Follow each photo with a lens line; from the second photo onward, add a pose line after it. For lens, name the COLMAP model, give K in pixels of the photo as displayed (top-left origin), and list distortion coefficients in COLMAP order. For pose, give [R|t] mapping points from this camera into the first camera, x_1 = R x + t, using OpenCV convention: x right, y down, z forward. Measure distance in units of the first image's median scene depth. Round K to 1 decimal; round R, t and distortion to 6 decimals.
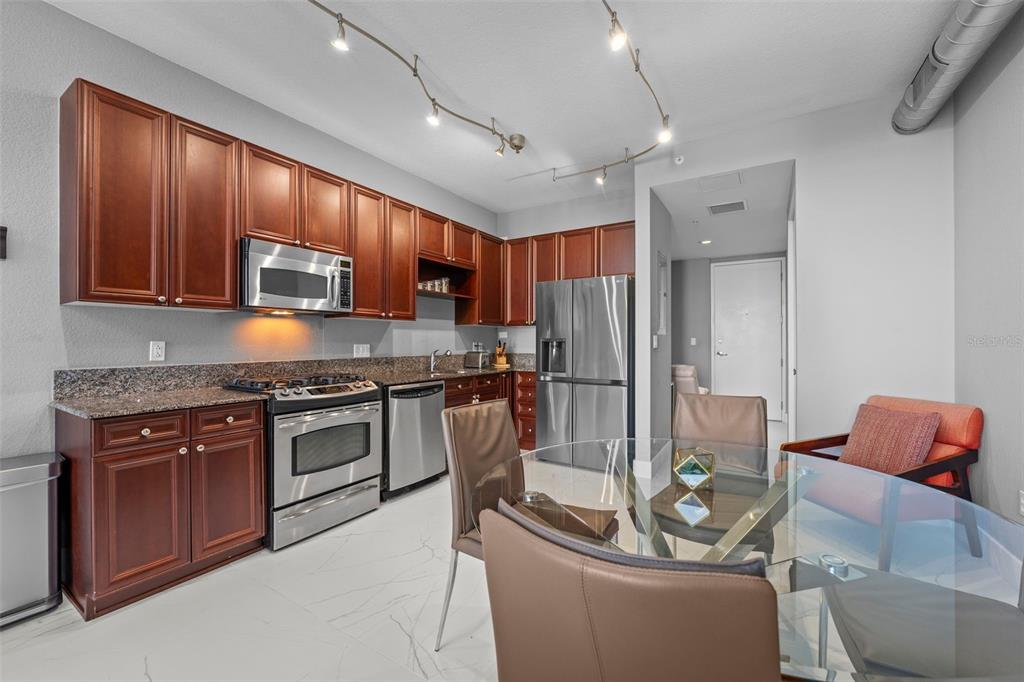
lens RADIAL K [[414.9, 0, 512.0], [0, 414.9, 341.0], [0, 0, 1]] dist [-0.000414, -0.000045]
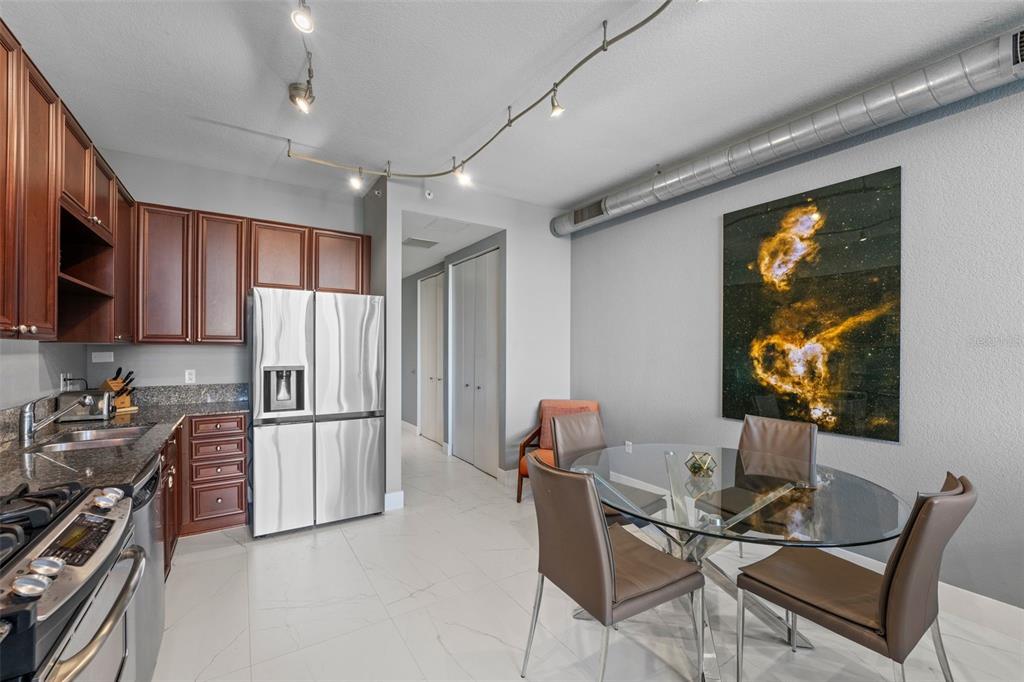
lens RADIAL K [[414.9, 0, 512.0], [0, 414.9, 341.0], [0, 0, 1]] dist [-0.000414, -0.000045]
pose [[0.428361, 0.019889, 0.903389, -0.414526], [-0.006685, 0.999800, -0.018842, -0.040934], [-0.903583, 0.002032, 0.428409, 0.324752]]
